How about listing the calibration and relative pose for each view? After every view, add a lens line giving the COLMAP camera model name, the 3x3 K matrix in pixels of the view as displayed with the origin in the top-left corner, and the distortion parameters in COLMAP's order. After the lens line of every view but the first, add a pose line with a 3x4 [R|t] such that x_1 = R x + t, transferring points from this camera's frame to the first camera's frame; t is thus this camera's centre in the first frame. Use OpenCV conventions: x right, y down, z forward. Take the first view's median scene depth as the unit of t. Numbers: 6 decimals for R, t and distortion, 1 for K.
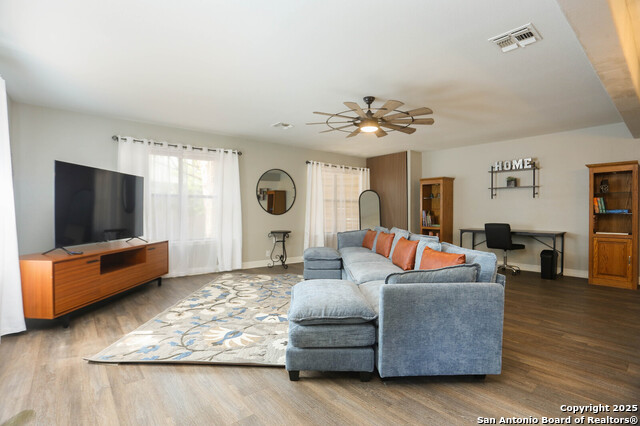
lens RADIAL K [[311.5, 0, 320.0], [0, 311.5, 213.0], [0, 0, 1]] dist [-0.037978, 0.001645]
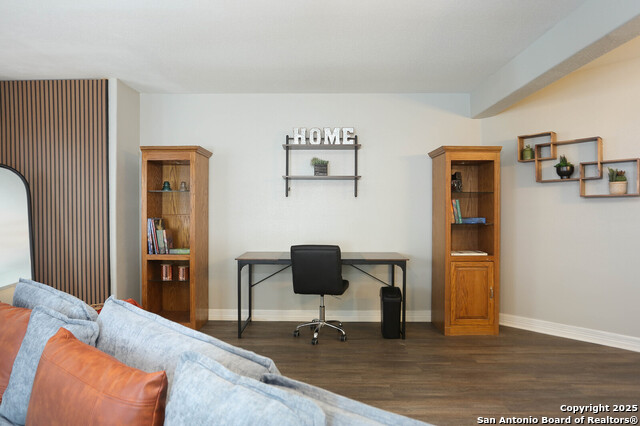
lens RADIAL K [[417.5, 0, 320.0], [0, 417.5, 213.0], [0, 0, 1]] dist [-0.001135, -0.000453]
pose [[0.665493, 0.002034, 0.746401, 0.058706], [0.004387, 0.999968, -0.006637, -0.013849], [-0.746391, 0.007692, 0.665463, 0.520080]]
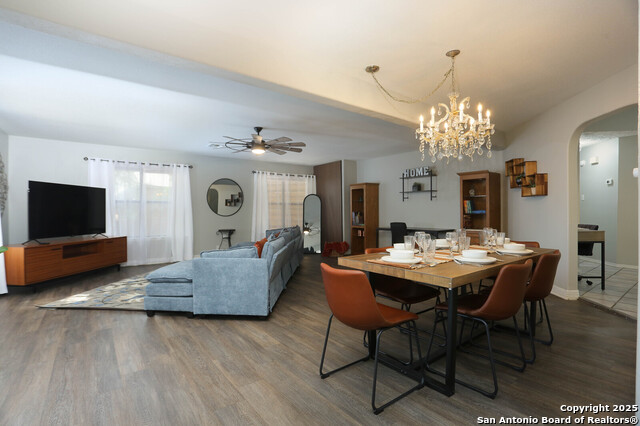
lens RADIAL K [[311.5, 0, 320.0], [0, 311.5, 213.0], [0, 0, 1]] dist [-0.037978, 0.001645]
pose [[0.998658, -0.007252, -0.051287, 0.332348], [0.007136, 0.999972, -0.002435, -0.000985], [0.051303, 0.002066, 0.998681, -0.213912]]
